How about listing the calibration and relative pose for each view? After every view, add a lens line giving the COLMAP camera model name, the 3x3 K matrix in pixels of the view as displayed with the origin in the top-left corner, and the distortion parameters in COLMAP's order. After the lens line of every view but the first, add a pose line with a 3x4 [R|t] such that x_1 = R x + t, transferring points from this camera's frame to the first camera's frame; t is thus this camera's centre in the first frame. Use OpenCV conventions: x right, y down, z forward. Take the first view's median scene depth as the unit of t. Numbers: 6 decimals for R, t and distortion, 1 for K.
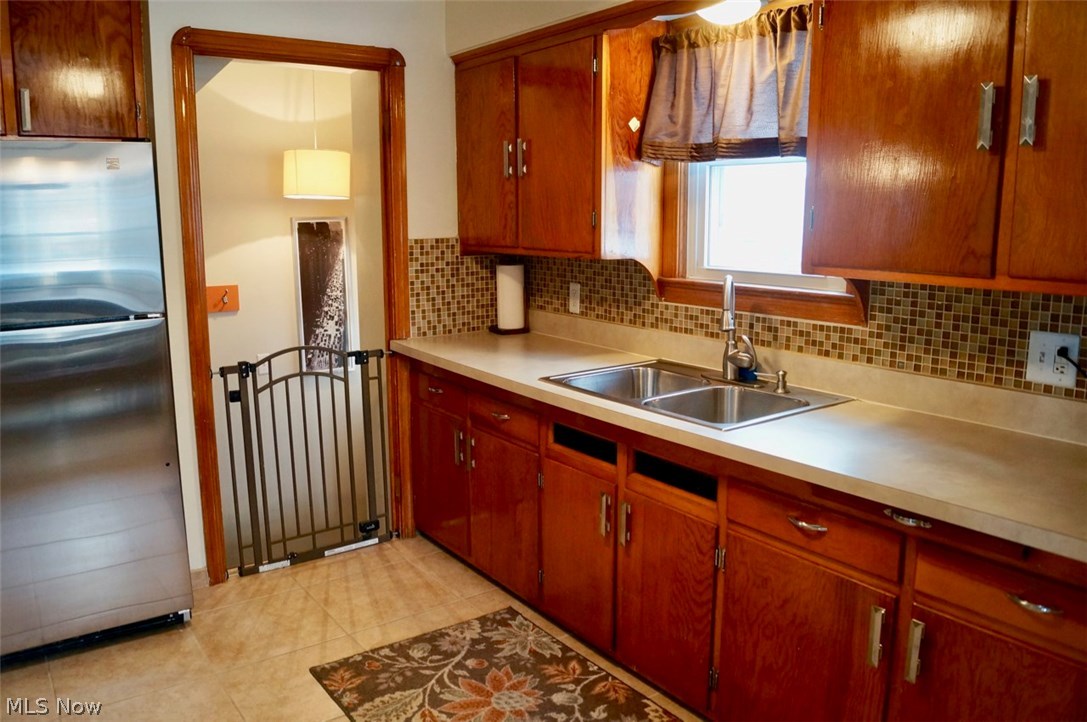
lens RADIAL K [[837.1, 0, 537.5], [0, 837.1, 360.6], [0, 0, 1]] dist [-0.091067, 0.006216]
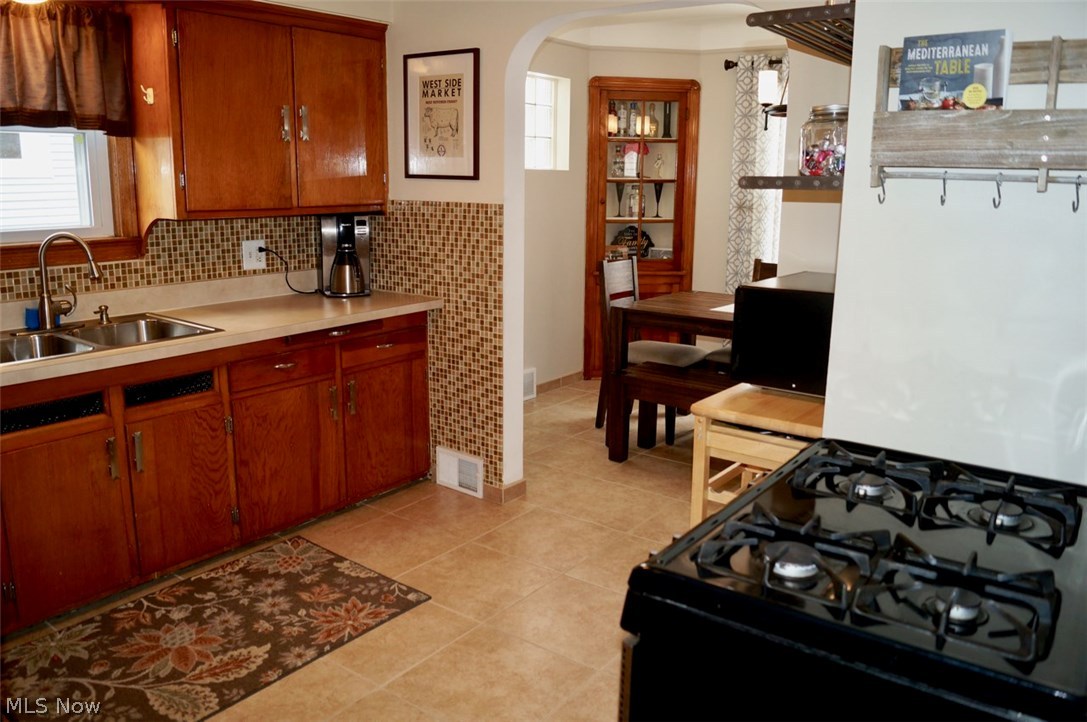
lens RADIAL K [[837.1, 0, 536.7], [0, 837.1, 358.4], [0, 0, 1]] dist [-0.091067, 0.006216]
pose [[-0.313676, -0.186842, 0.930966, -1.115575], [0.166058, 0.954545, 0.247525, -0.112166], [-0.934897, 0.232237, -0.268391, 0.796692]]
